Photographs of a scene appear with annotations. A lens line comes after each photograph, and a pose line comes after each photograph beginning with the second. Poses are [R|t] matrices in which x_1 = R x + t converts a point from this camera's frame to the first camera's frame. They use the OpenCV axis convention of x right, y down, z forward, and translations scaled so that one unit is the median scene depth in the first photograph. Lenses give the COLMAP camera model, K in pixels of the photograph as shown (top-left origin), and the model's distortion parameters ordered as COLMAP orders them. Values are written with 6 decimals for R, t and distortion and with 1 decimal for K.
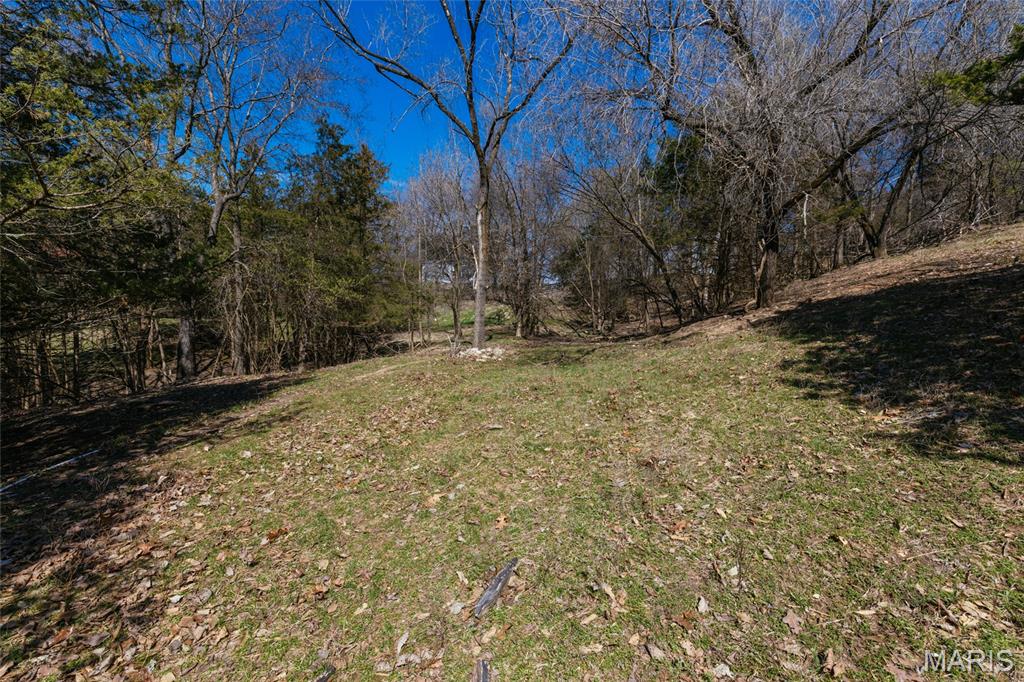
lens RADIAL K [[450.8, 0, 512.0], [0, 450.8, 341.0], [0, 0, 1]] dist [-0.000462, 0.000062]
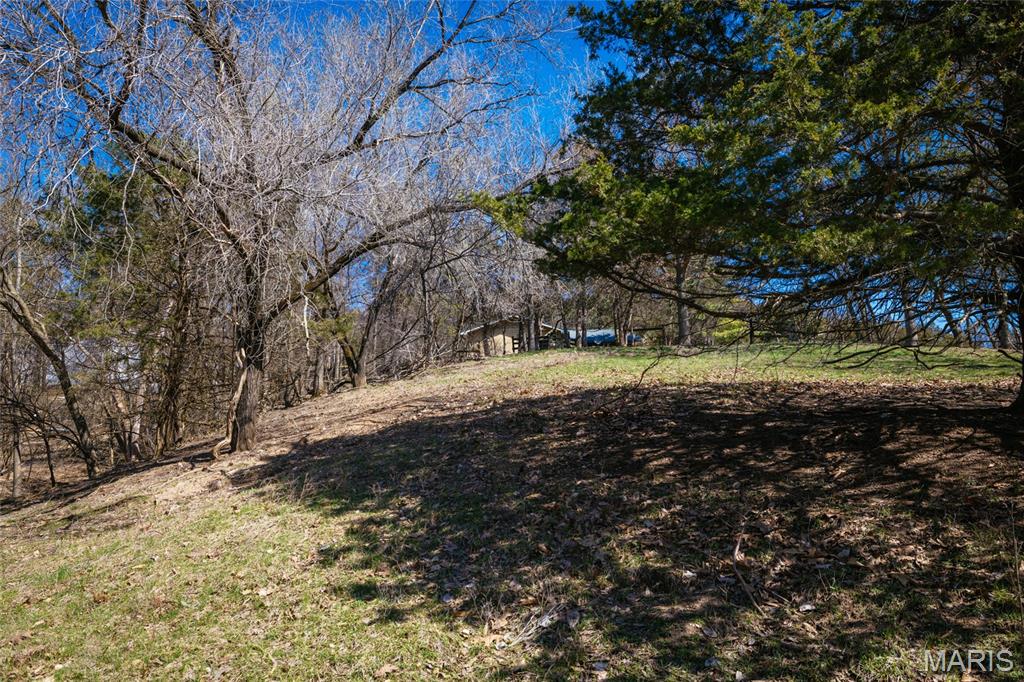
lens RADIAL K [[644.3, 0, 512.0], [0, 644.3, 341.0], [0, 0, 1]] dist [-0.000532, -0.002974]
pose [[0.574976, 0.128685, 0.807987, 0.001602], [0.055529, 0.979139, -0.195459, -0.026393], [-0.816283, 0.157251, 0.555836, 0.134592]]
